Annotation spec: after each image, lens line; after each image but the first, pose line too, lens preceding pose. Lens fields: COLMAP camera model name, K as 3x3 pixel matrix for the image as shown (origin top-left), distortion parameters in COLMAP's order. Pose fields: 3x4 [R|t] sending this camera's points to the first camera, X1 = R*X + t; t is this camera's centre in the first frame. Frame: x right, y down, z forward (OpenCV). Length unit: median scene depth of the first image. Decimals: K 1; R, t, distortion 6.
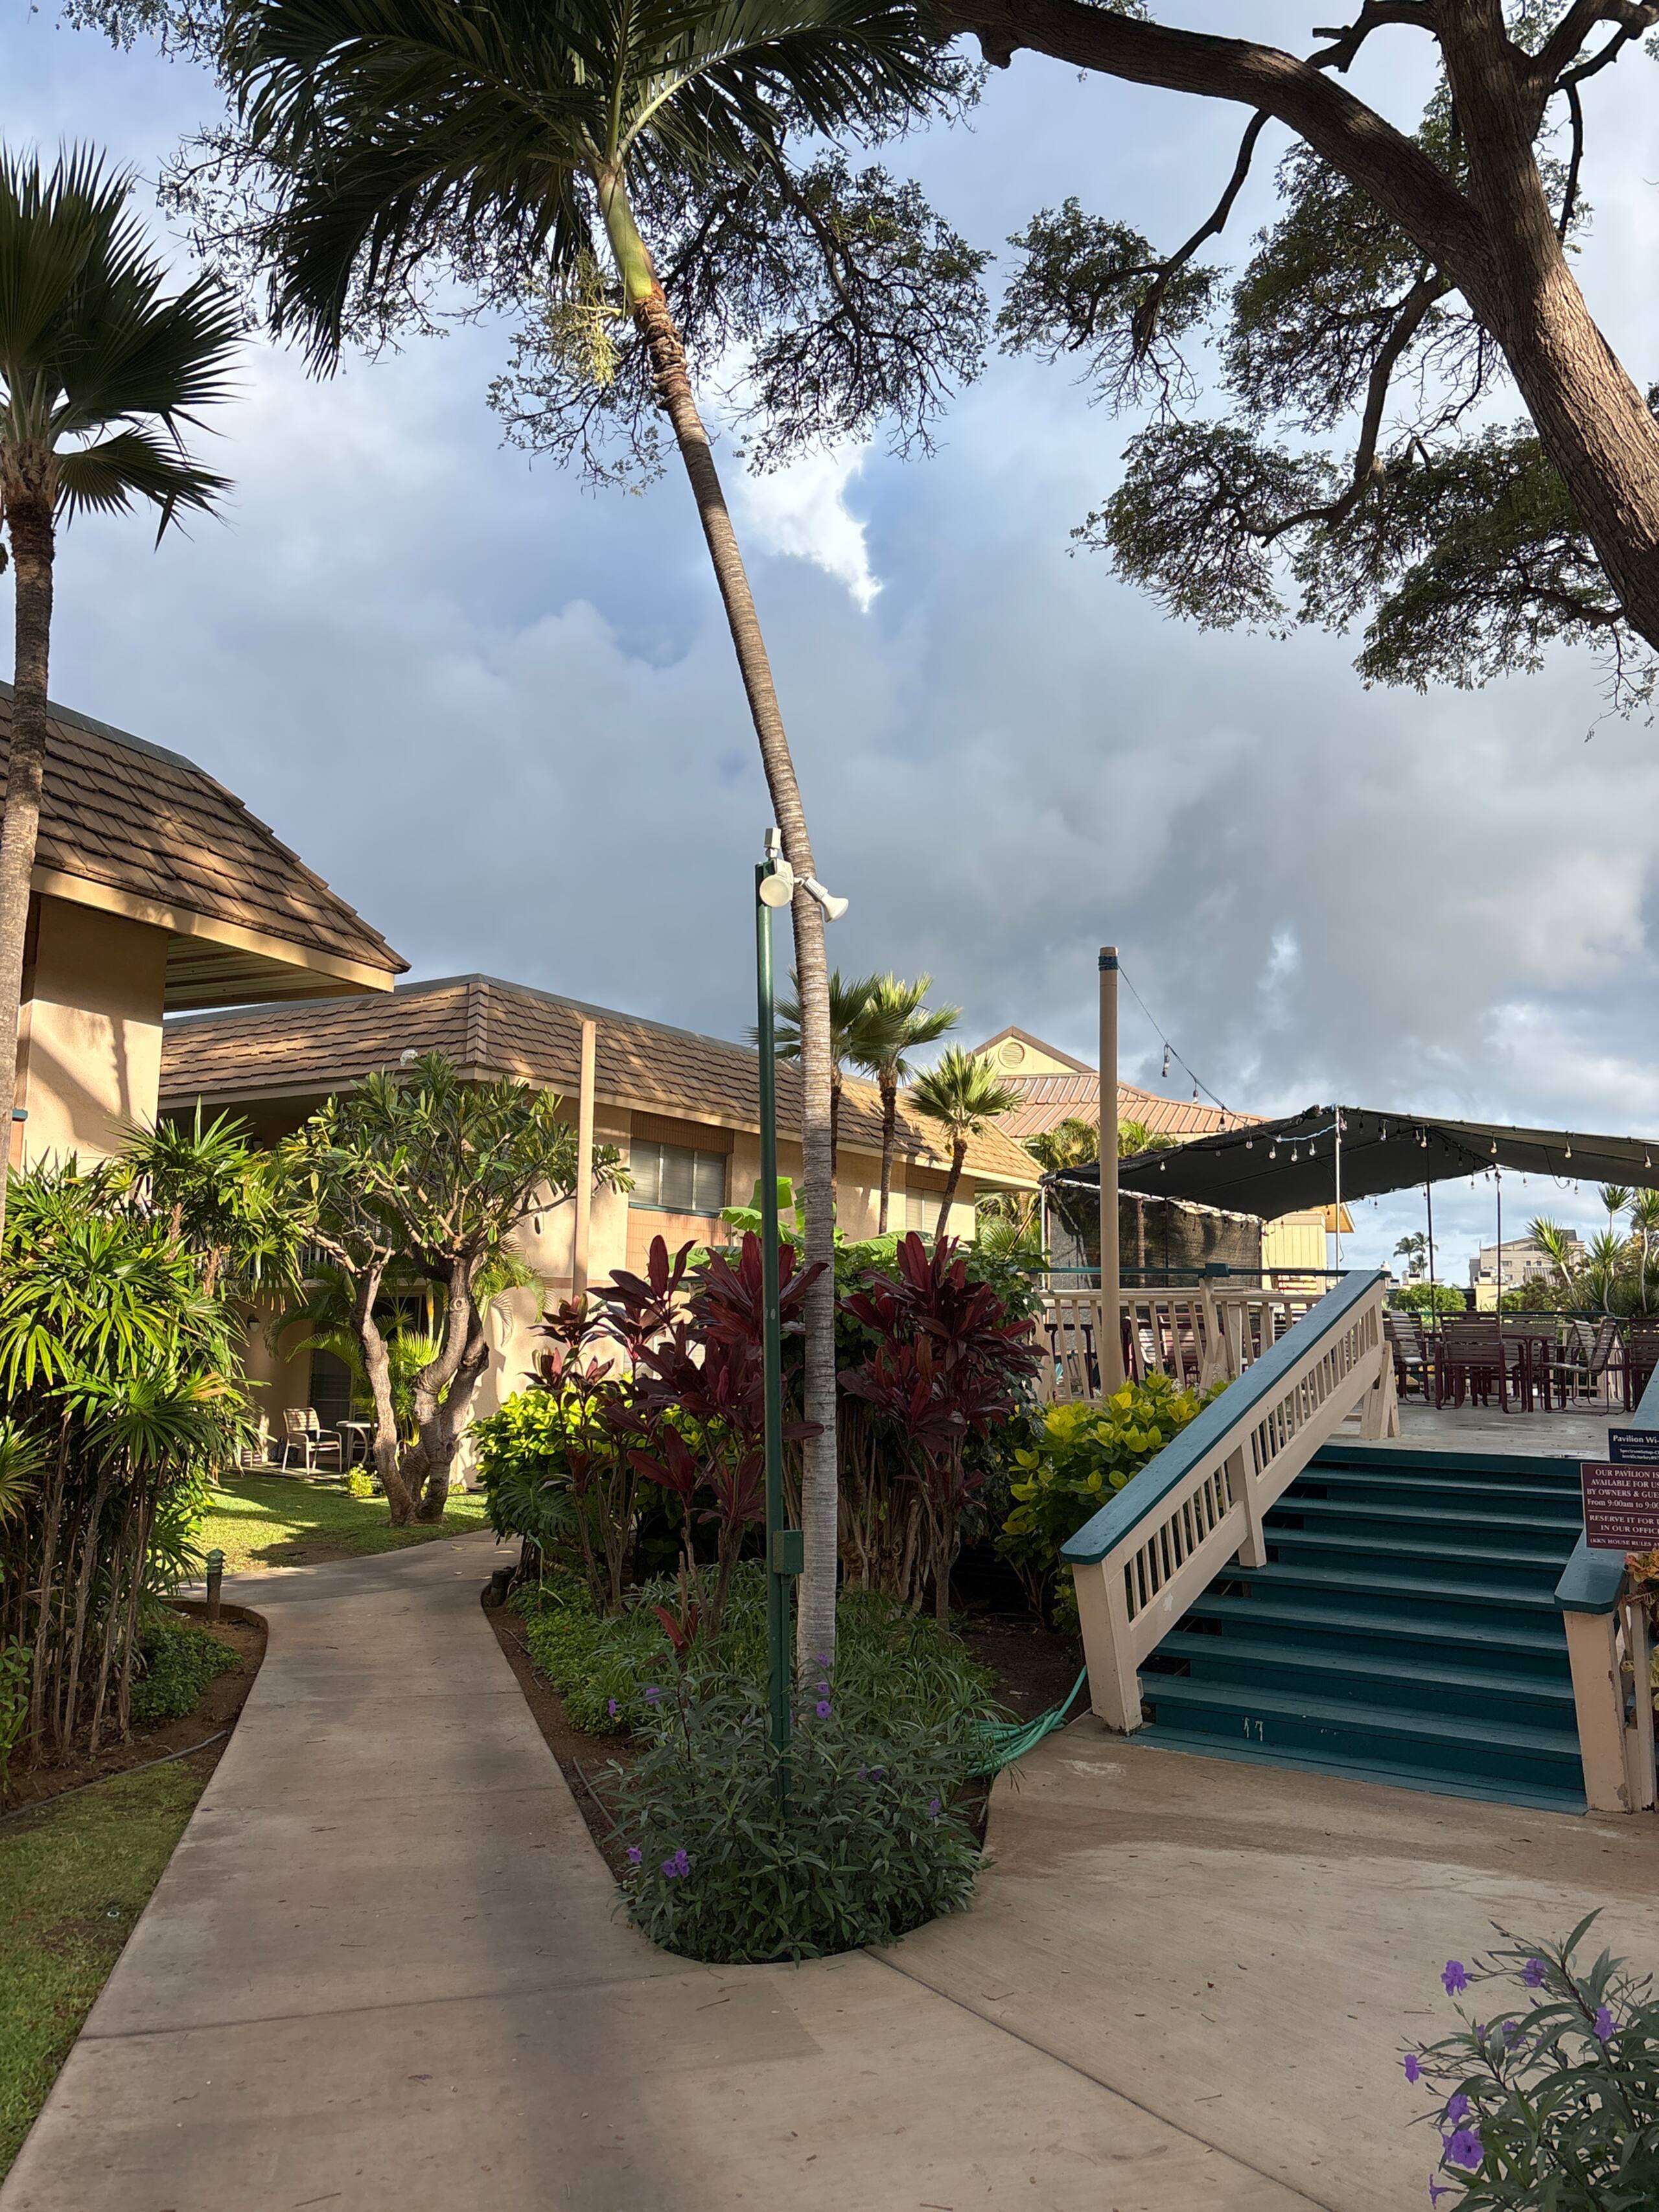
lens RADIAL K [[1691.1, 0, 820.3], [0, 1691.1, 1120.1], [0, 0, 1]] dist [0.021206, -0.016246]
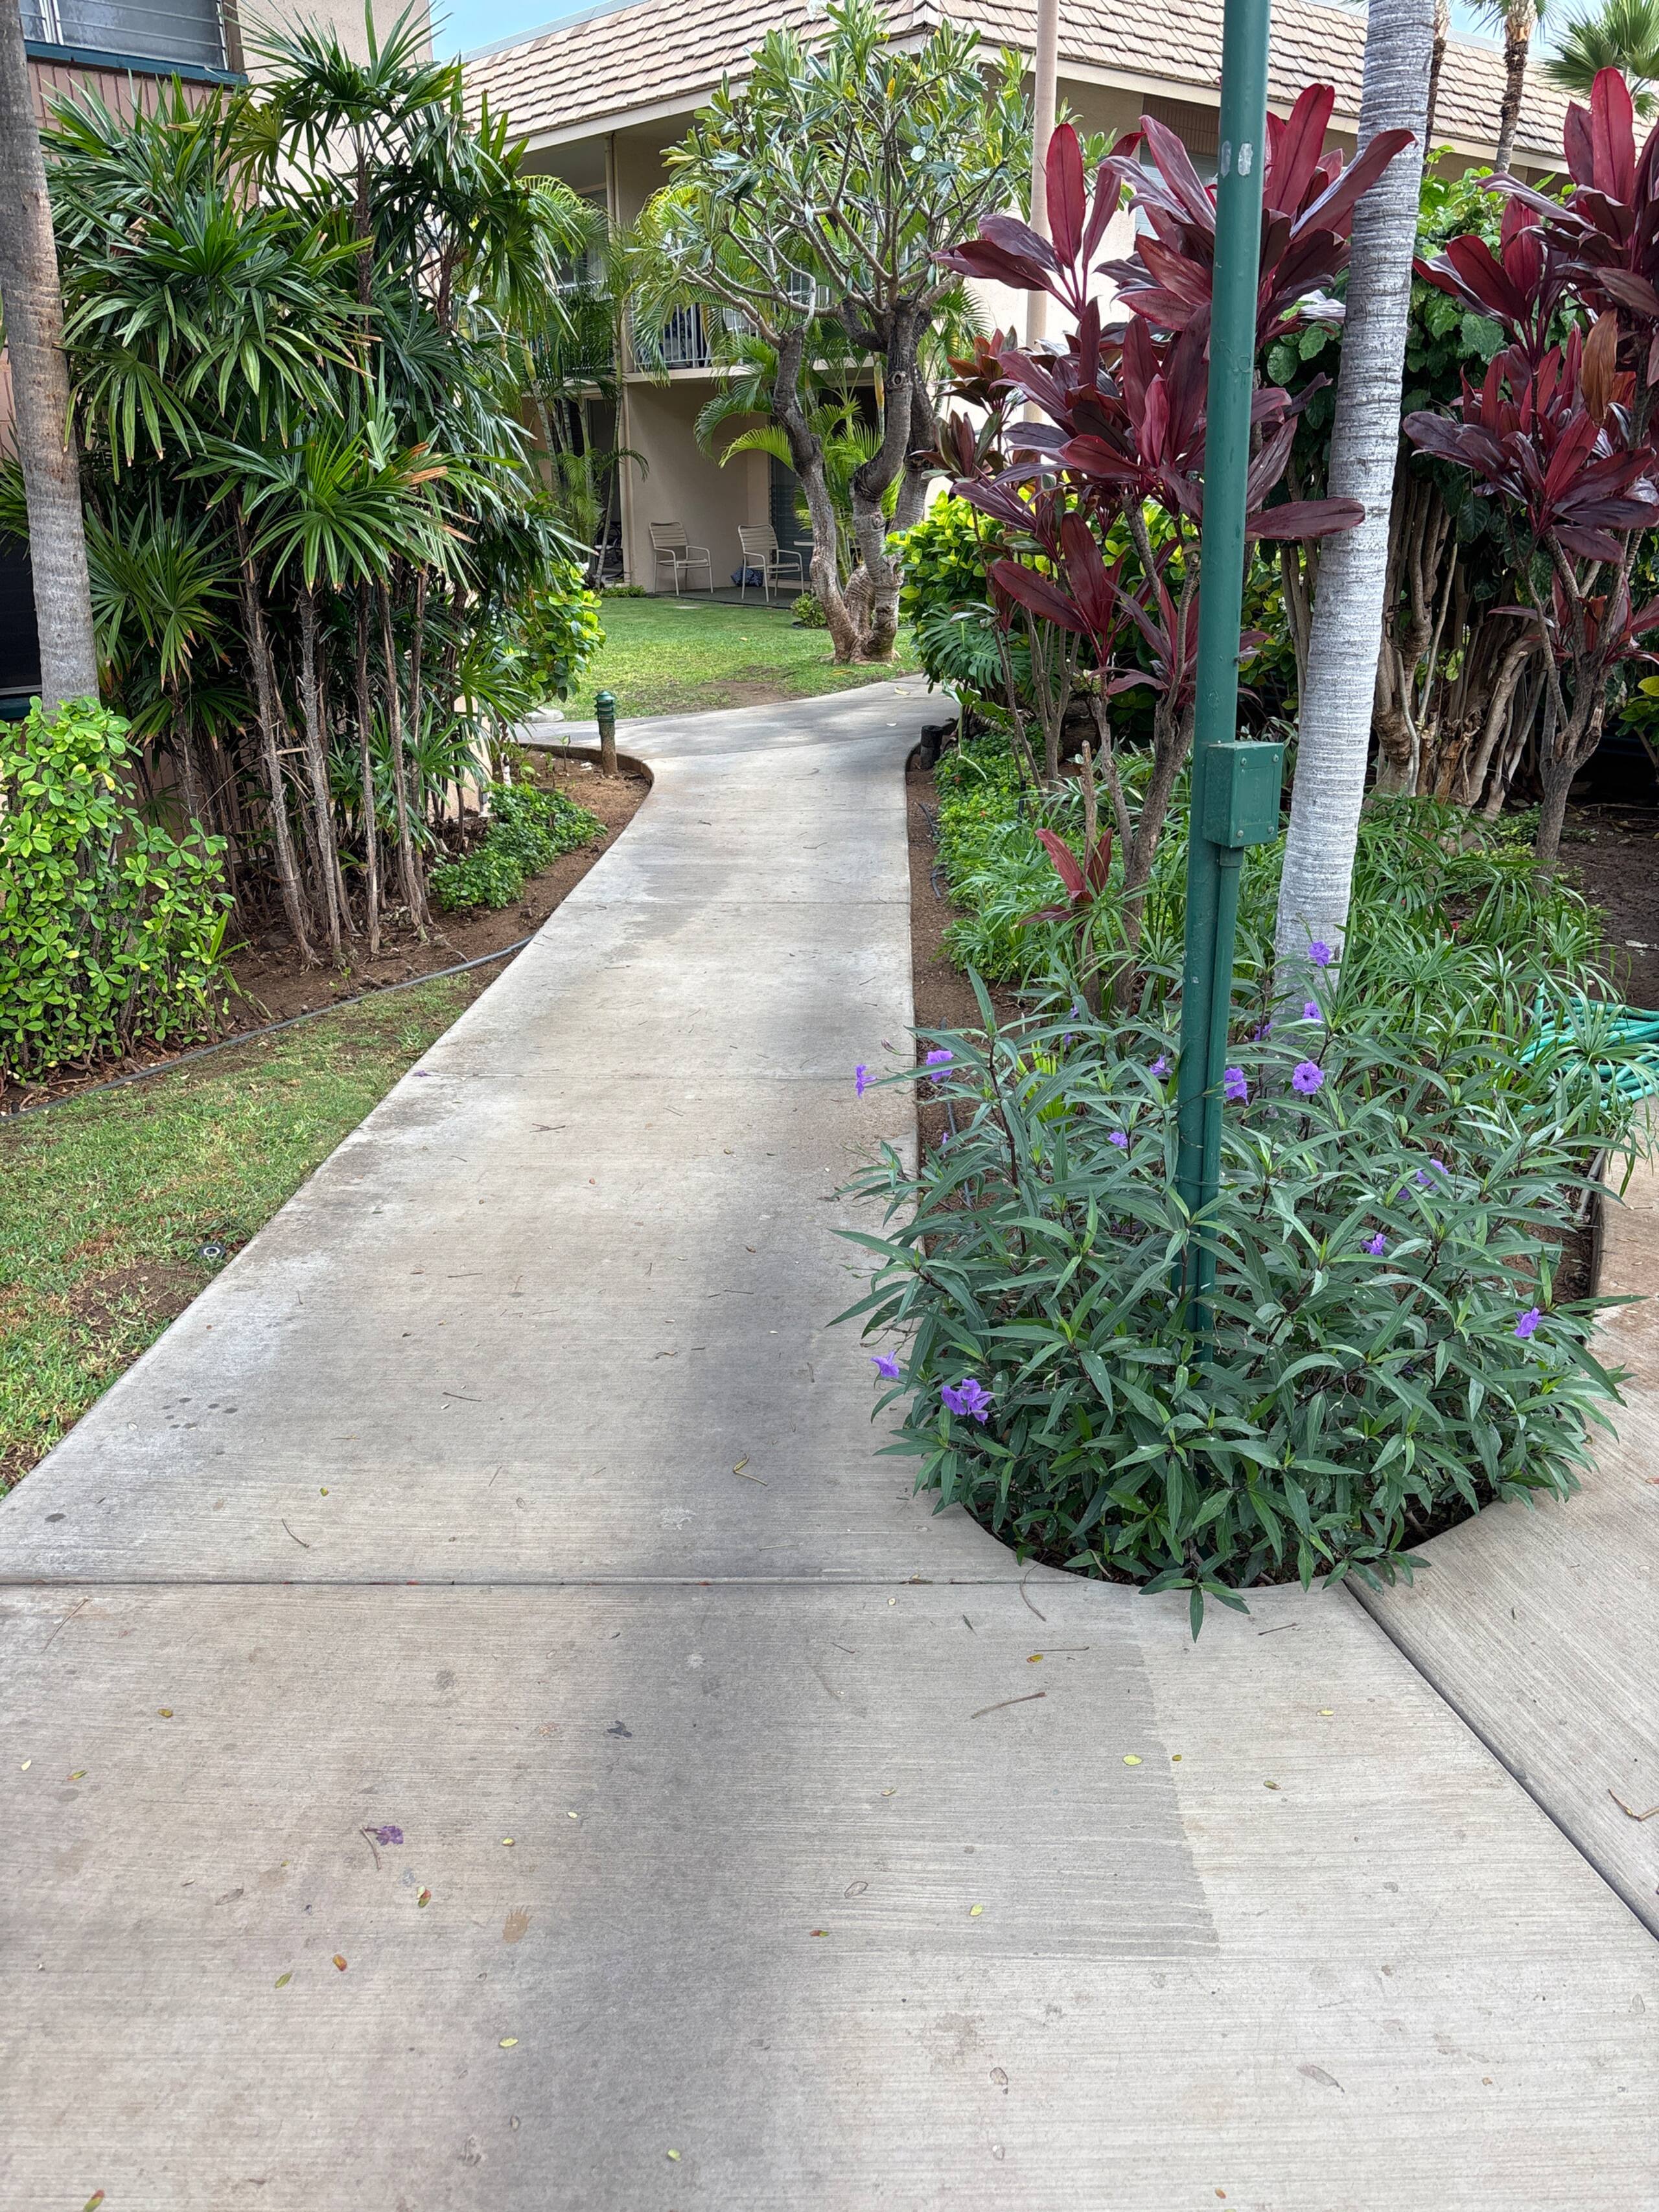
lens RADIAL K [[1691.1, 0, 820.3], [0, 1691.1, 1120.1], [0, 0, 1]] dist [0.021206, -0.016246]
pose [[0.955879, 0.090613, -0.279437, 0.003532], [0.055031, 0.879163, 0.473333, 0.072196], [0.288560, -0.467827, 0.835387, 0.345263]]
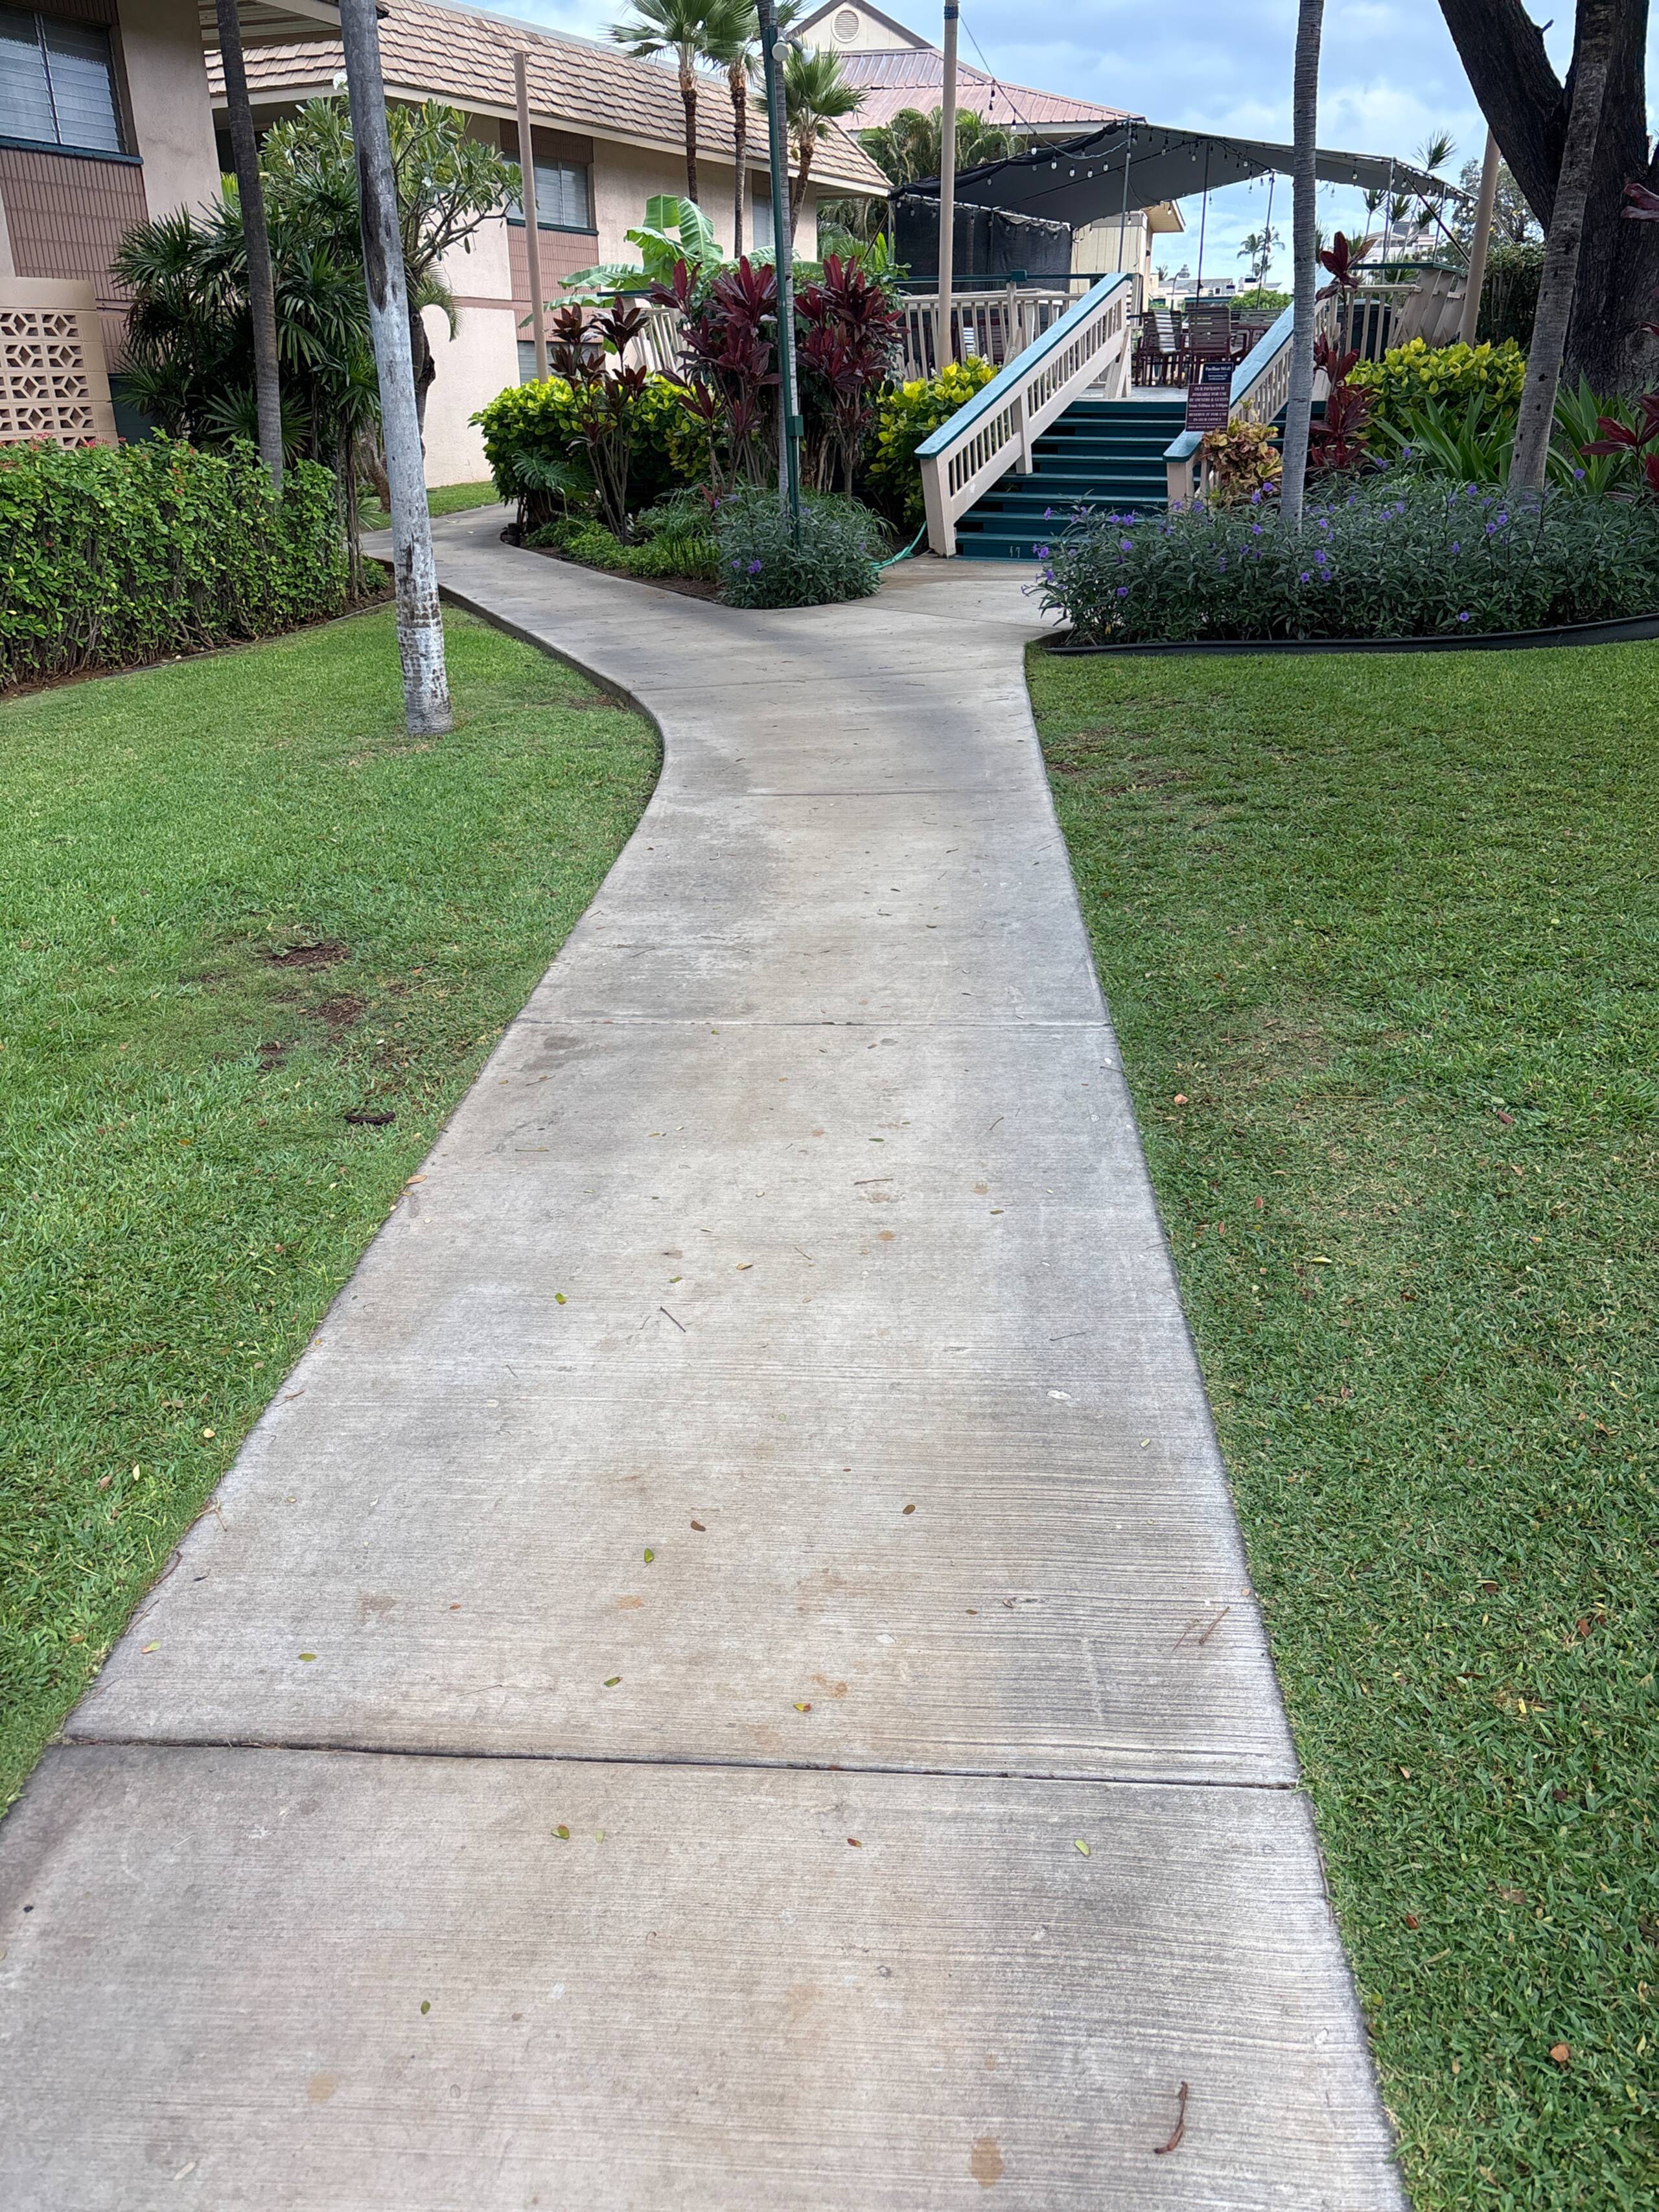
lens RADIAL K [[1767.3, 0, 824.2], [0, 1767.3, 1166.8], [0, 0, 1]] dist [0.003708, -0.003514]
pose [[0.993837, -0.064351, 0.090263, -0.147387], [0.007543, 0.851630, 0.524090, -0.073085], [-0.110597, -0.520179, 0.846866, -0.837252]]
